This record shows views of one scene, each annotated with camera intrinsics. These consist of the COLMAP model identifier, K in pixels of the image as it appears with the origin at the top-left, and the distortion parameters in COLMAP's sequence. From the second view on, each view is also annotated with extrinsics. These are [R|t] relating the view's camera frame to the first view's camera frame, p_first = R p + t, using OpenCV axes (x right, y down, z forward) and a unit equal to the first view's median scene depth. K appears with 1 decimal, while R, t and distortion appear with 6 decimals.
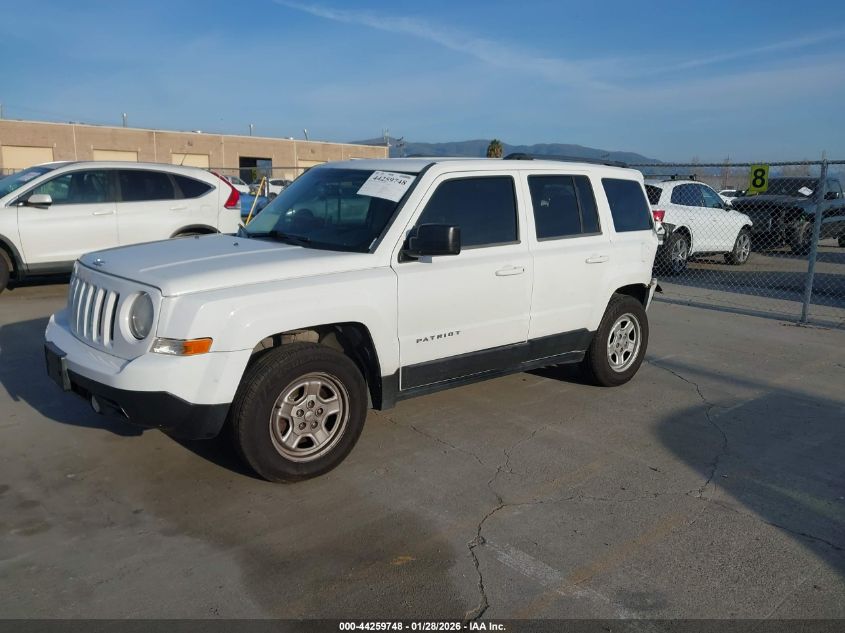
lens RADIAL K [[676.7, 0, 422.5], [0, 676.7, 316.5], [0, 0, 1]] dist [0.004823, 0.000791]
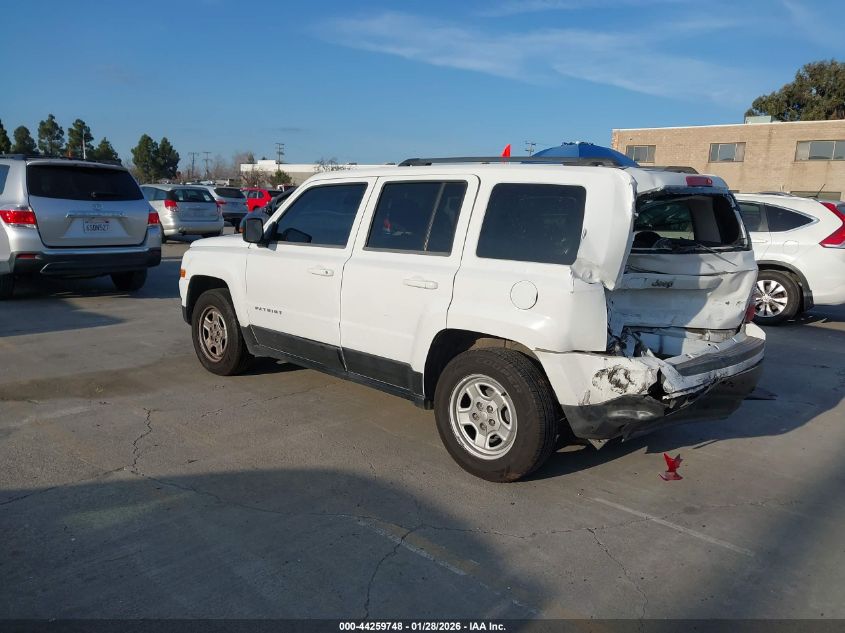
lens RADIAL K [[690.8, 0, 417.5], [0, 690.8, 314.1], [0, 0, 1]] dist [0.018091, 0.000630]
pose [[0.081556, 0.144350, -0.986160, 1.306667], [-0.220654, 0.967518, 0.123373, -0.182039], [0.971936, 0.207538, 0.110759, 1.120421]]
